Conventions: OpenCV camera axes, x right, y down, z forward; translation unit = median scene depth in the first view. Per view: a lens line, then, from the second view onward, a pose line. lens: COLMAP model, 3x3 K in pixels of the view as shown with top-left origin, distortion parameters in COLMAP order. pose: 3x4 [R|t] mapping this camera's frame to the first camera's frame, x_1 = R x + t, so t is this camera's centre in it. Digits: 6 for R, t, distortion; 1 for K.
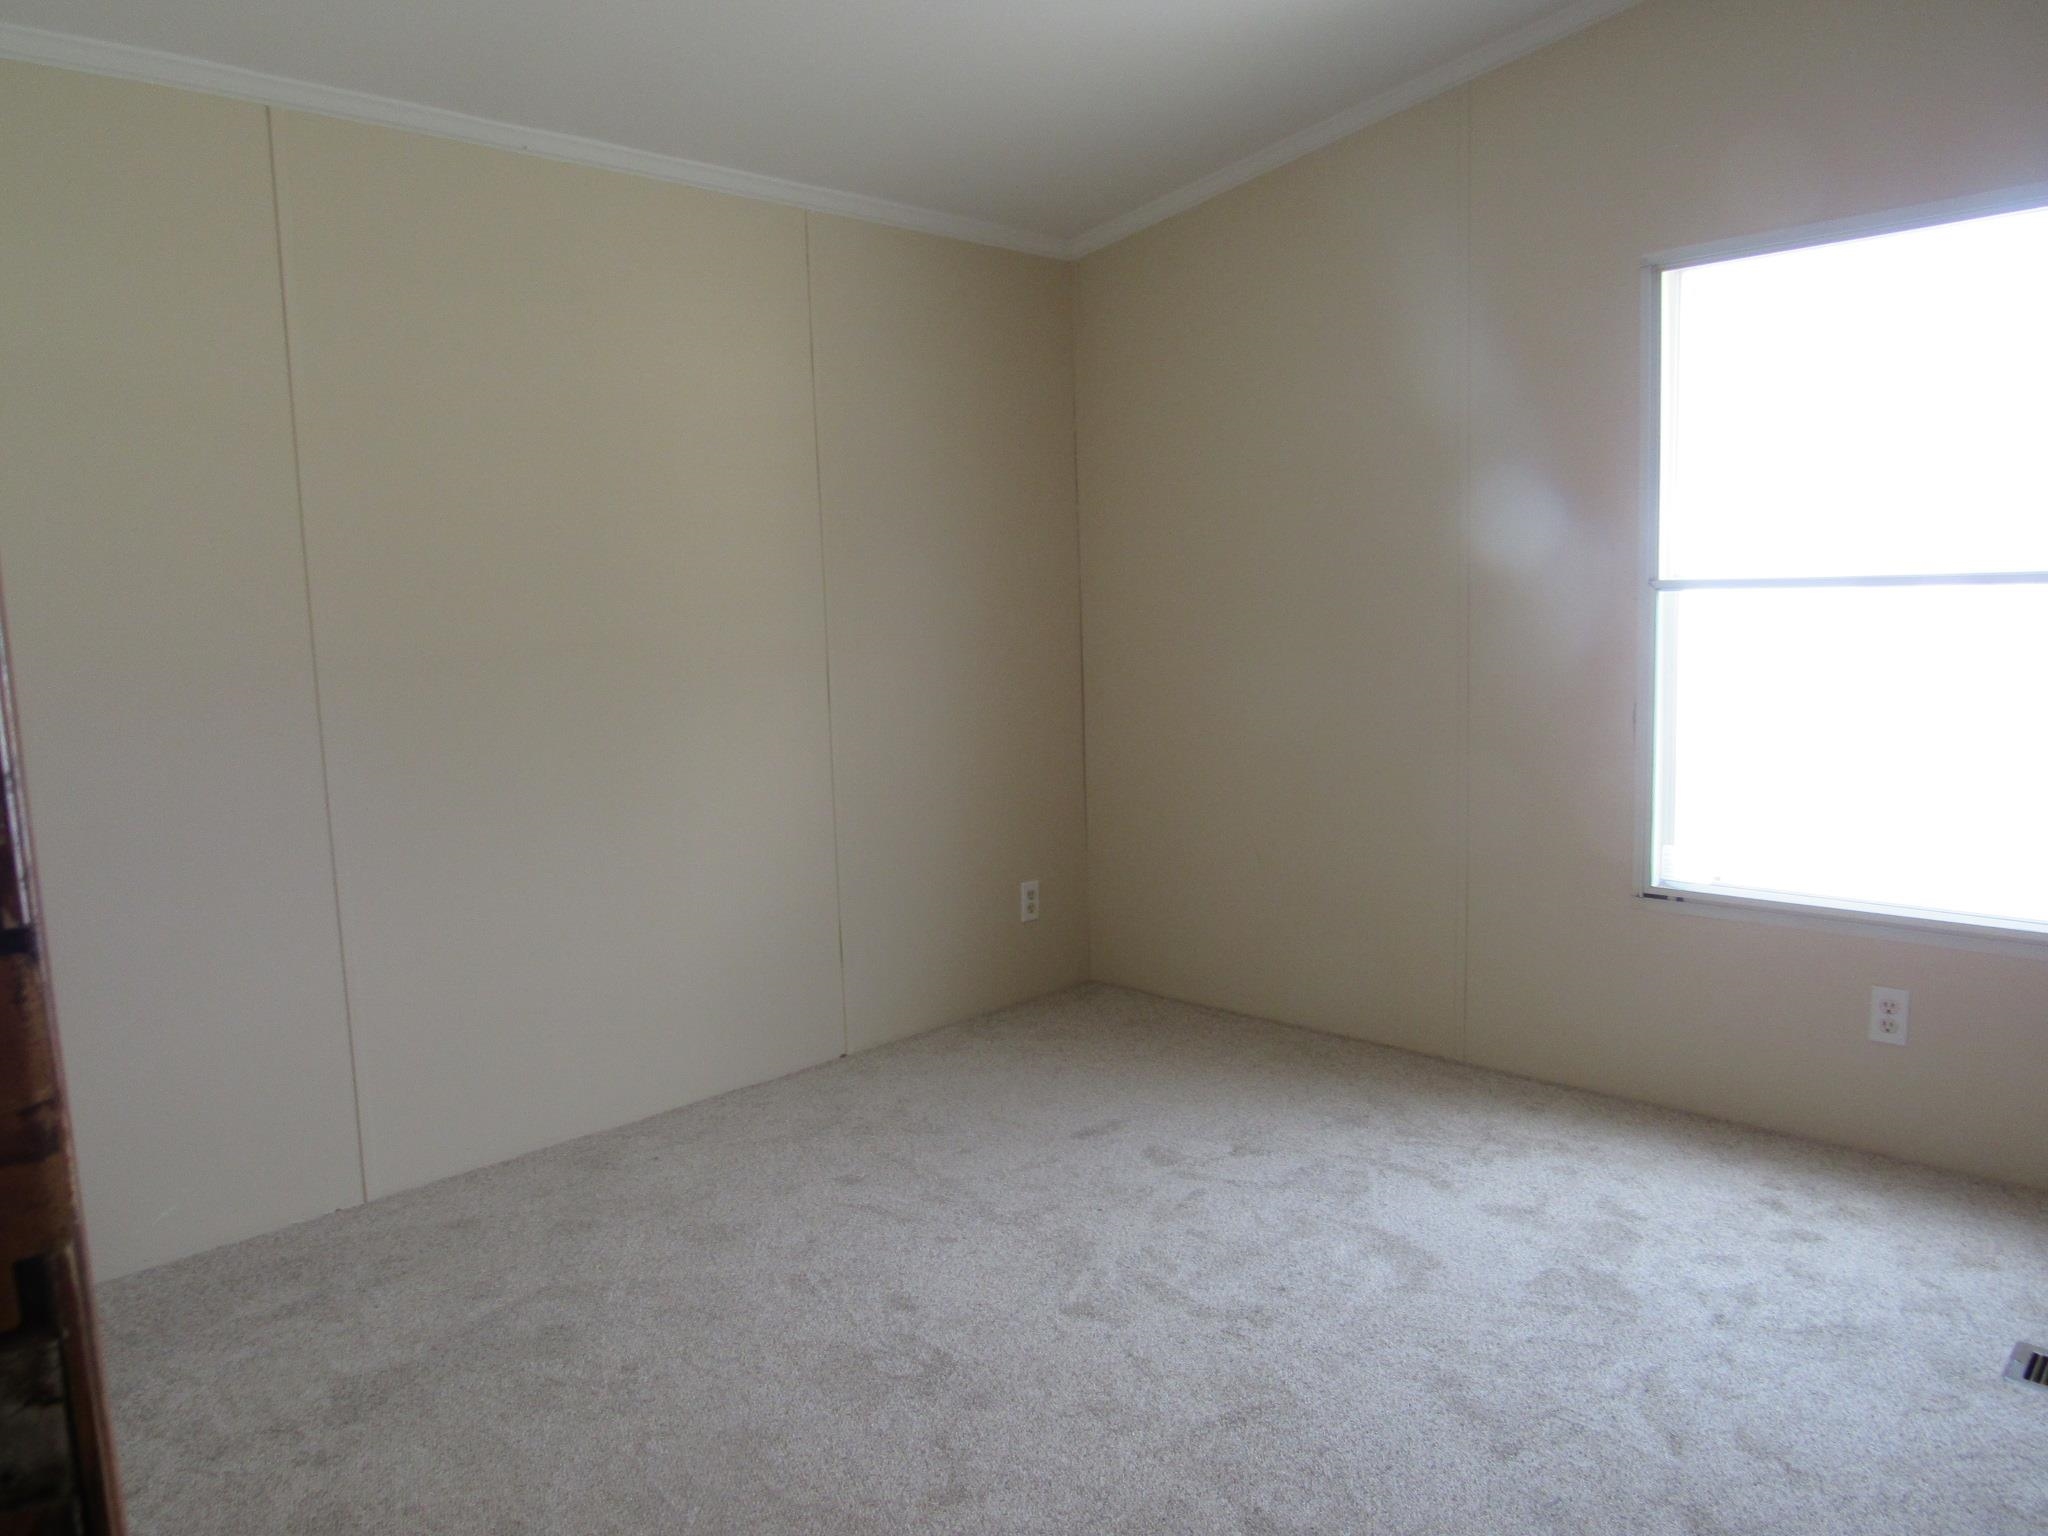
lens RADIAL K [[1467.5, 0, 1028.2], [0, 1467.5, 763.2], [0, 0, 1]] dist [-0.028652, 0.002890]
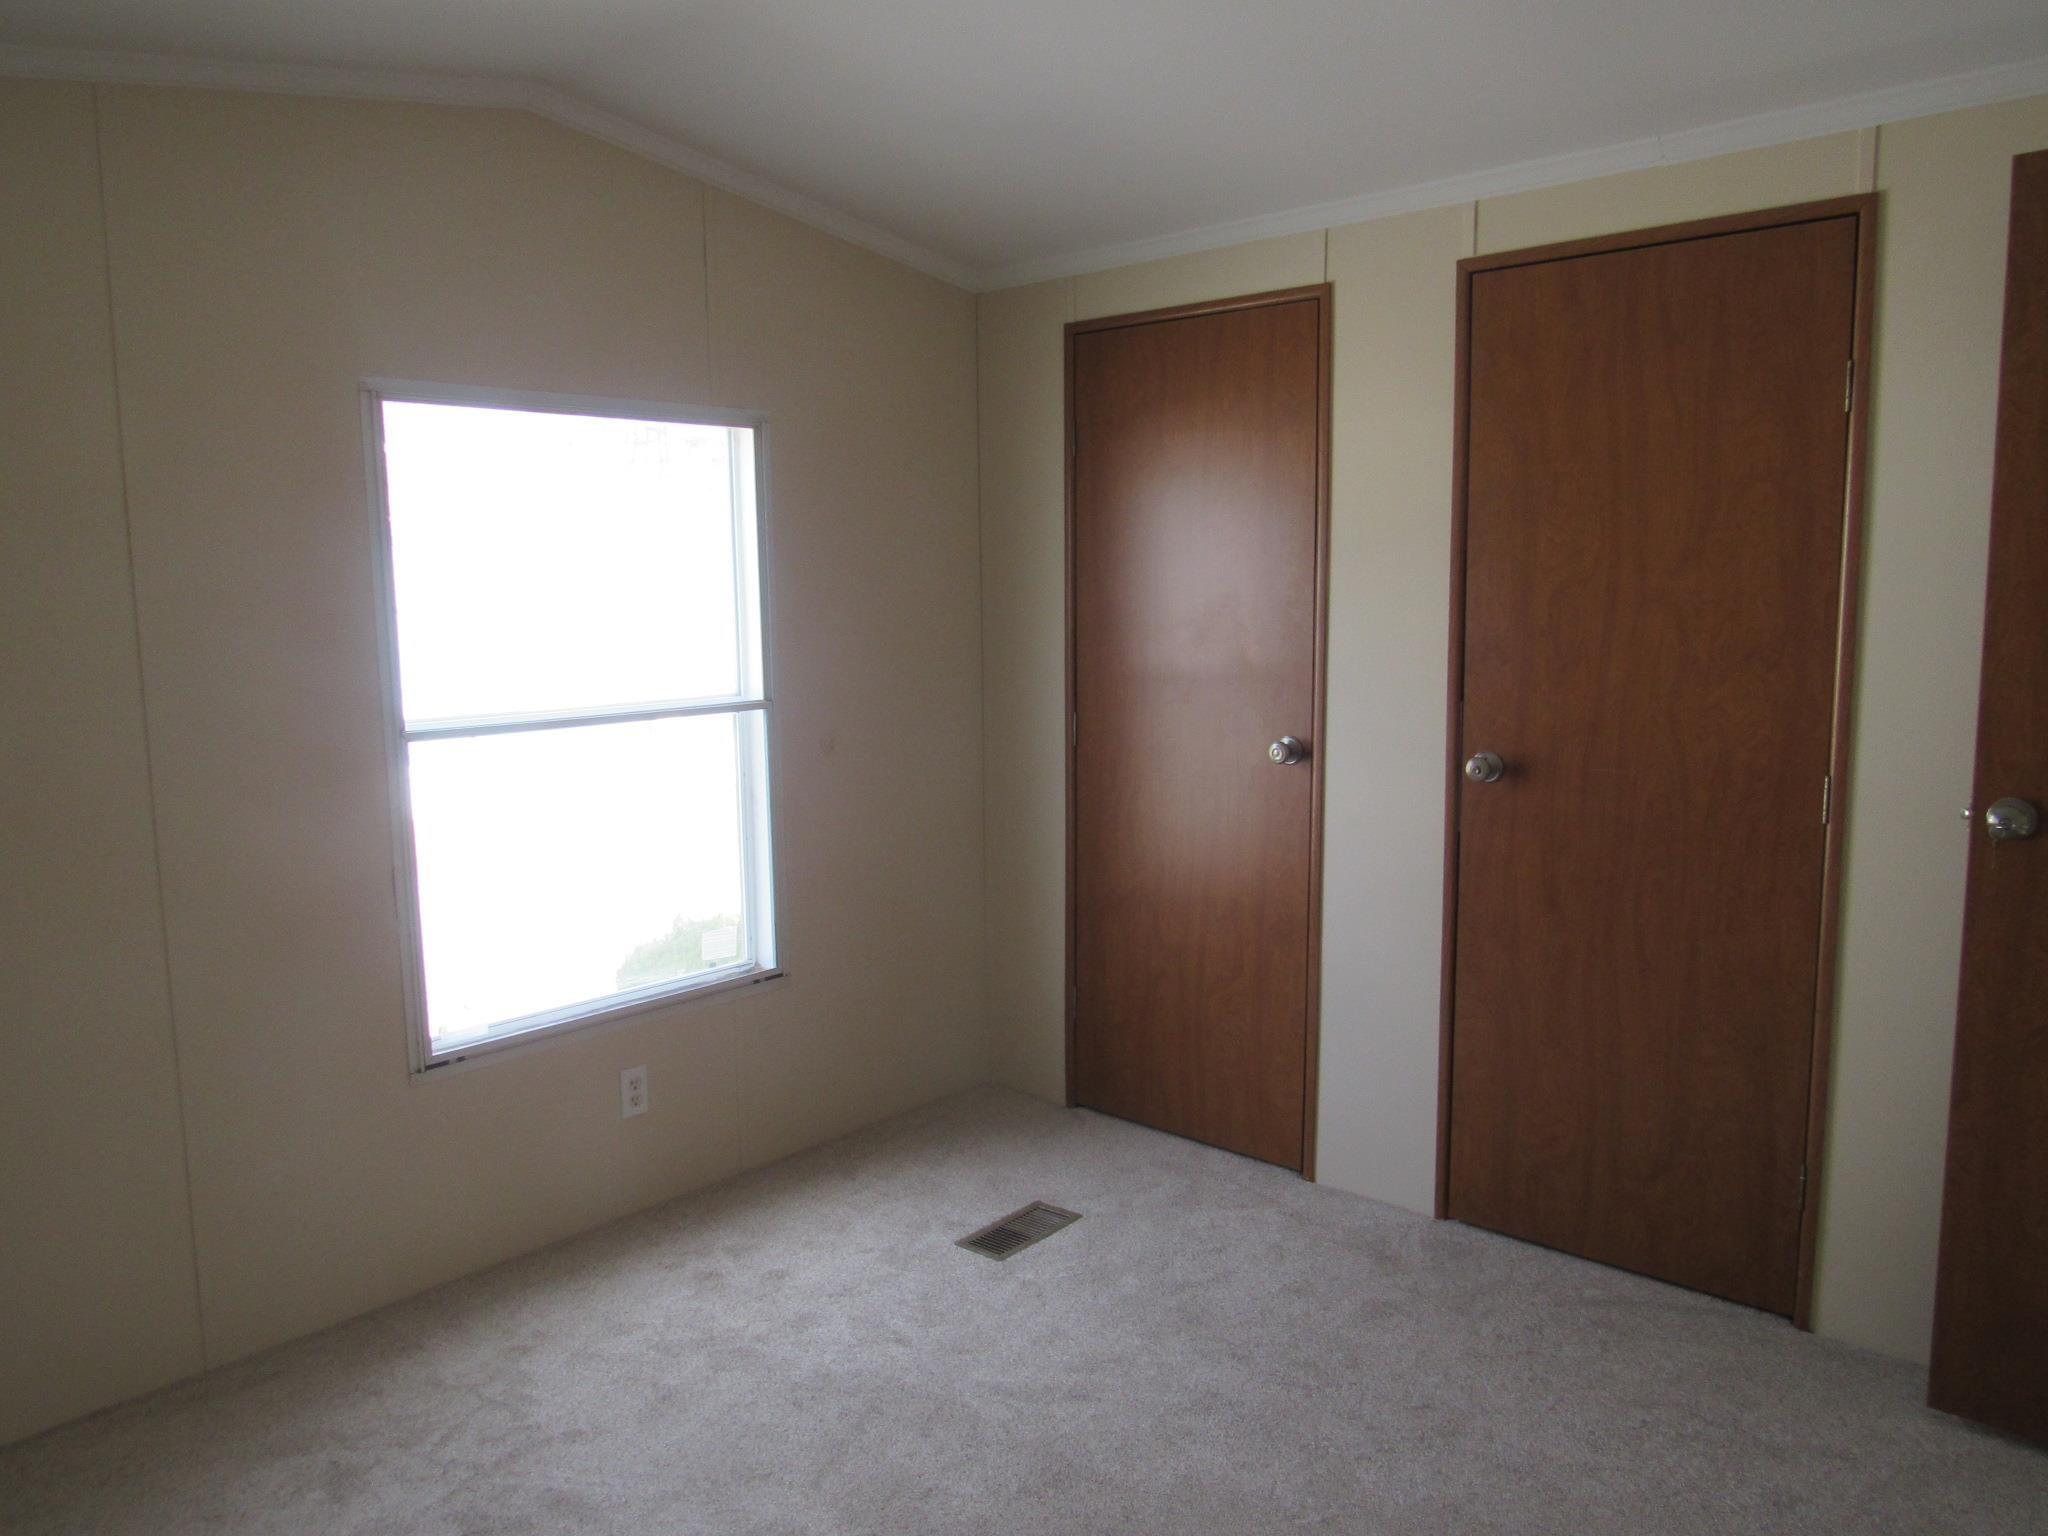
lens RADIAL K [[1467.5, 0, 1028.2], [0, 1467.5, 763.2], [0, 0, 1]] dist [-0.028652, 0.002890]
pose [[-0.057606, -0.103643, 0.992945, -0.559958], [0.114466, 0.987352, 0.109700, -0.177850], [-0.991756, 0.119978, -0.045014, 0.712458]]
